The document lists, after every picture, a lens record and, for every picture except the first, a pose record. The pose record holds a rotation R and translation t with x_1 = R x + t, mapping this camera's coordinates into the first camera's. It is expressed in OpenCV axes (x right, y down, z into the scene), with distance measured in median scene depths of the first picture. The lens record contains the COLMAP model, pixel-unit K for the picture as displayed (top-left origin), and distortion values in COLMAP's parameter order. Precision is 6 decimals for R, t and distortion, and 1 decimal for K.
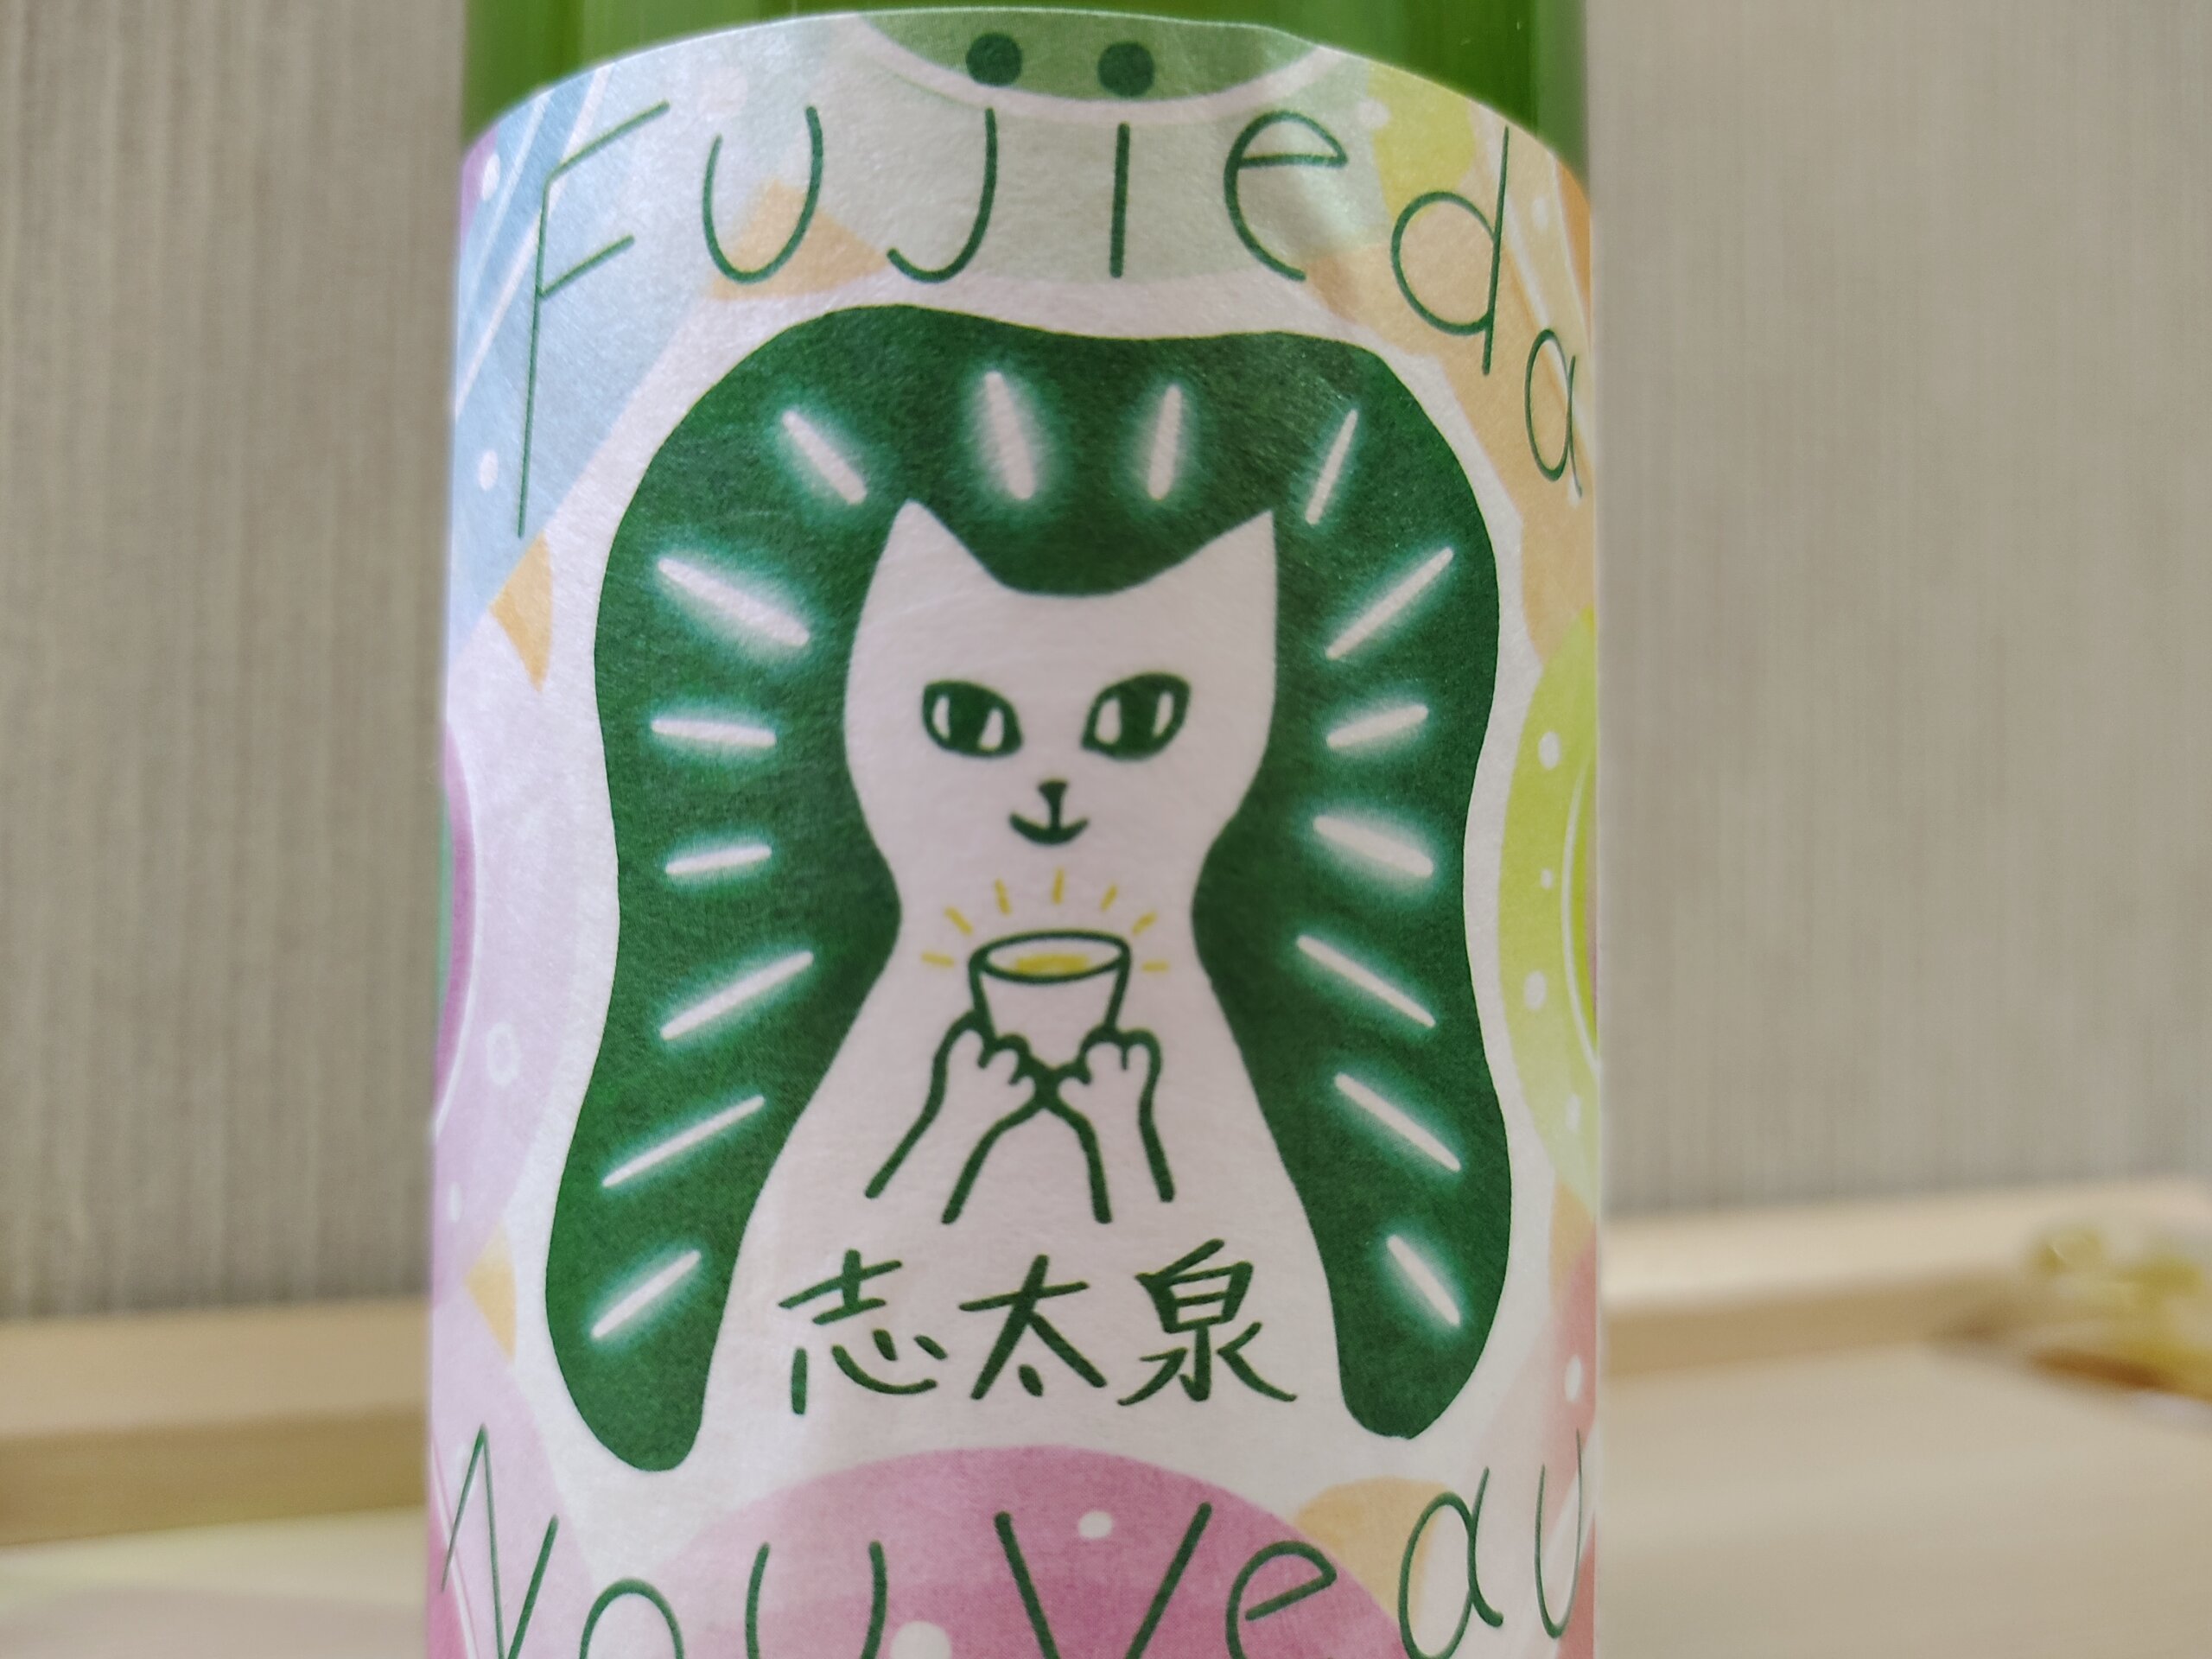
lens RADIAL K [[1745.8, 0, 1107.5], [0, 1745.8, 828.1], [0, 0, 1]] dist [-0.023413, -0.008665]
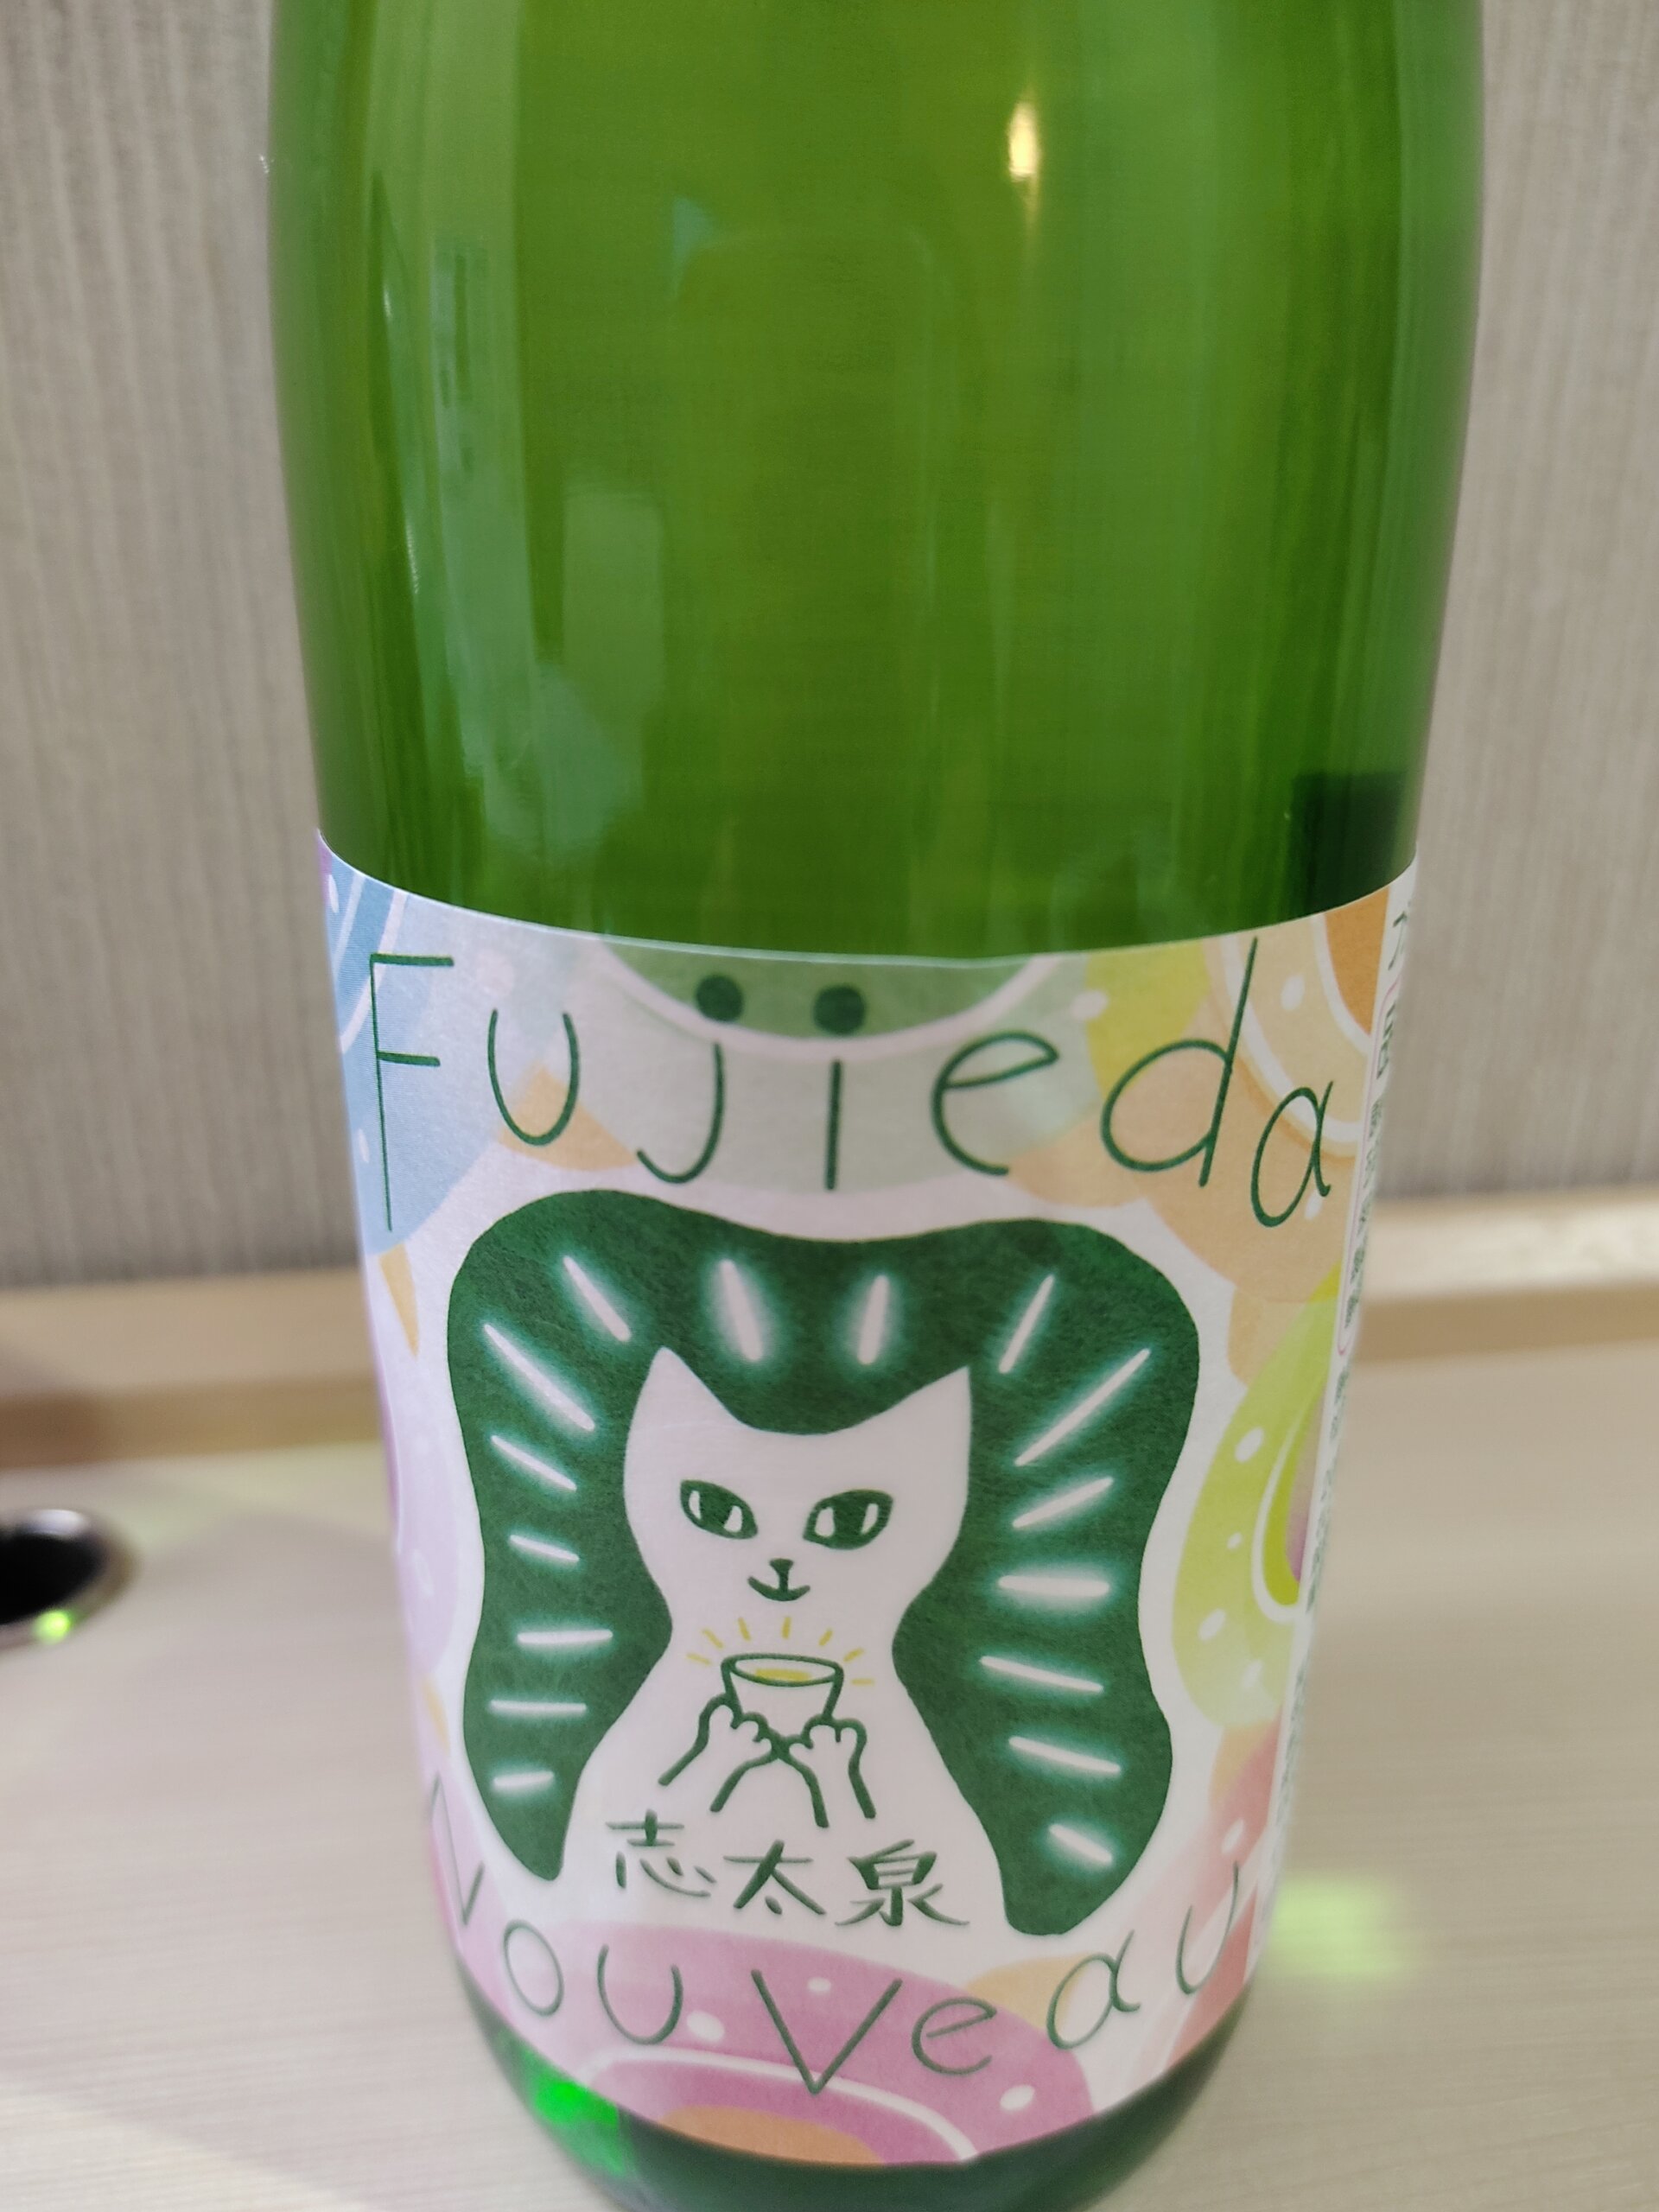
lens RADIAL K [[1745.8, 0, 836.0], [0, 1745.8, 1101.5], [0, 0, 1]] dist [-0.023413, -0.008665]
pose [[0.975588, 0.079455, -0.204733, 0.232978], [0.012890, 0.909931, 0.414559, -0.828985], [0.219232, -0.407077, 0.886694, 0.020996]]
